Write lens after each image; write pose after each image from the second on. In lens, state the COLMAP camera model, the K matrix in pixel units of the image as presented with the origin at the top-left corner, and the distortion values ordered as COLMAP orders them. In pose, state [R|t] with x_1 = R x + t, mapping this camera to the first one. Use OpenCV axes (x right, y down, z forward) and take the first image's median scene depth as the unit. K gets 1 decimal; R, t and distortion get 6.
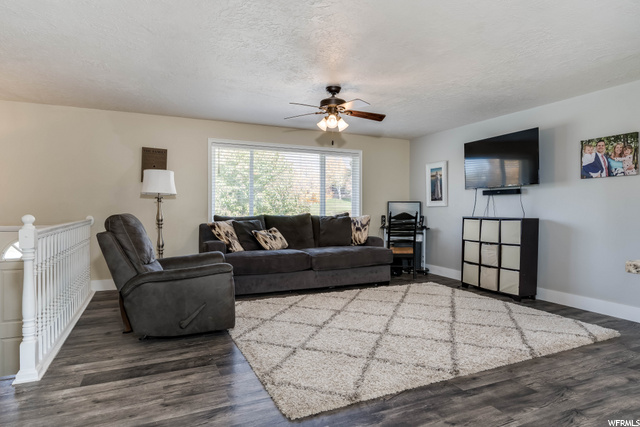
lens RADIAL K [[374.3, 0, 320.5], [0, 374.3, 211.7], [0, 0, 1]] dist [-0.003098, 0.000779]
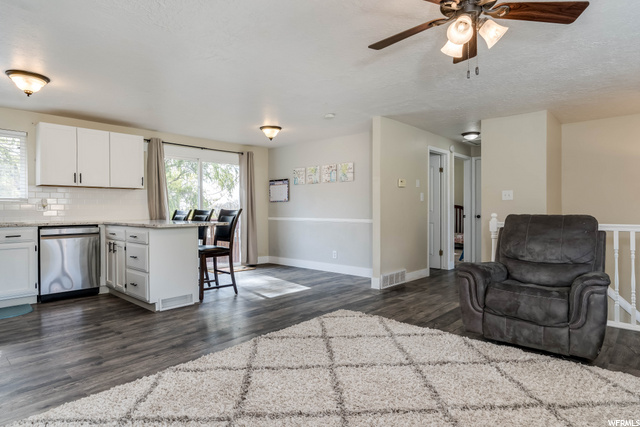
lens RADIAL K [[362.9, 0, 321.5], [0, 362.9, 210.5], [0, 0, 1]] dist [-0.000268, -0.000886]
pose [[-0.919869, -0.000933, -0.392226, 0.400667], [-0.006220, 0.999906, 0.012210, -0.011635], [0.392177, 0.013671, -0.919788, 1.378998]]
